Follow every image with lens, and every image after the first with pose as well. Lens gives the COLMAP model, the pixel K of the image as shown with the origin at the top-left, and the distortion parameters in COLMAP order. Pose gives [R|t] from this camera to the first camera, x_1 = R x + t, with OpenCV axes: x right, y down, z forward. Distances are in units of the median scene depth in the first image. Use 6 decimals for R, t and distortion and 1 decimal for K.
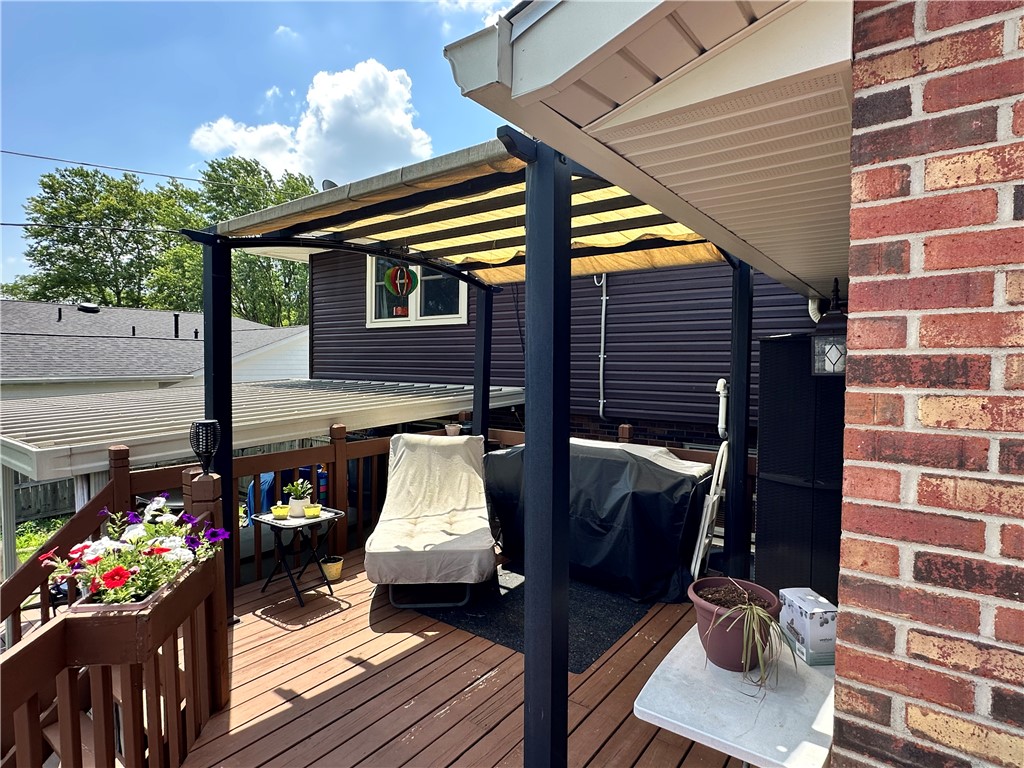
lens RADIAL K [[552.3, 0, 512.0], [0, 552.3, 384.0], [0, 0, 1]] dist [-0.001002, -0.000508]
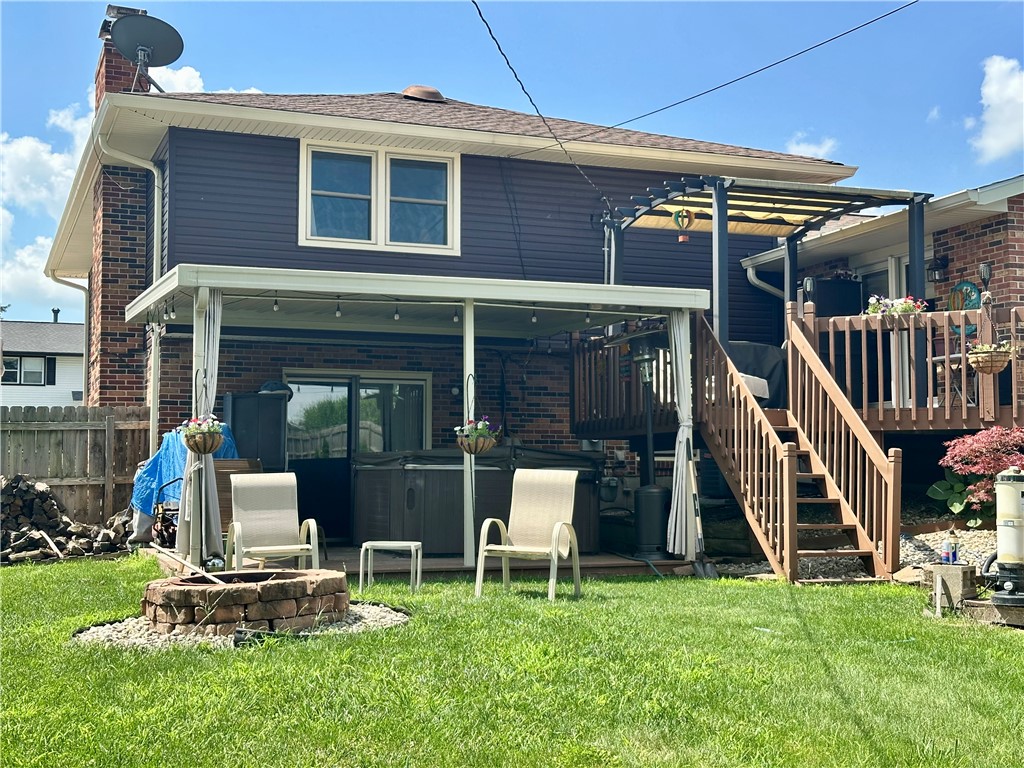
lens RADIAL K [[1420.5, 0, 513.0], [0, 1420.5, 371.2], [0, 0, 1]] dist [0.176100, -0.312409]
pose [[0.538965, 0.062474, 0.840008, -2.166365], [0.040369, 0.994184, -0.099842, 0.347602], [-0.841360, 0.087722, 0.533308, -0.375938]]
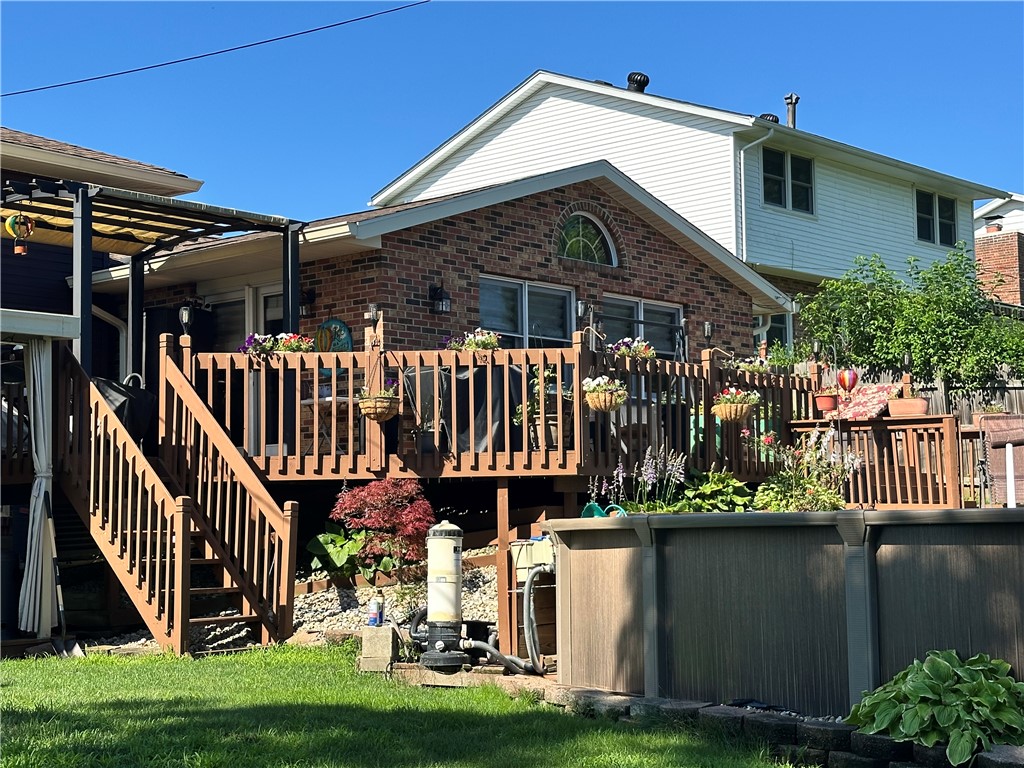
lens RADIAL K [[1680.1, 0, 513.8], [0, 1680.1, 368.6], [0, 0, 1]] dist [0.156736, -0.111182]
pose [[0.079636, 0.090644, 0.992694, -2.300349], [0.059292, 0.993663, -0.095489, 0.331519], [-0.995059, 0.066463, 0.073757, -0.213052]]
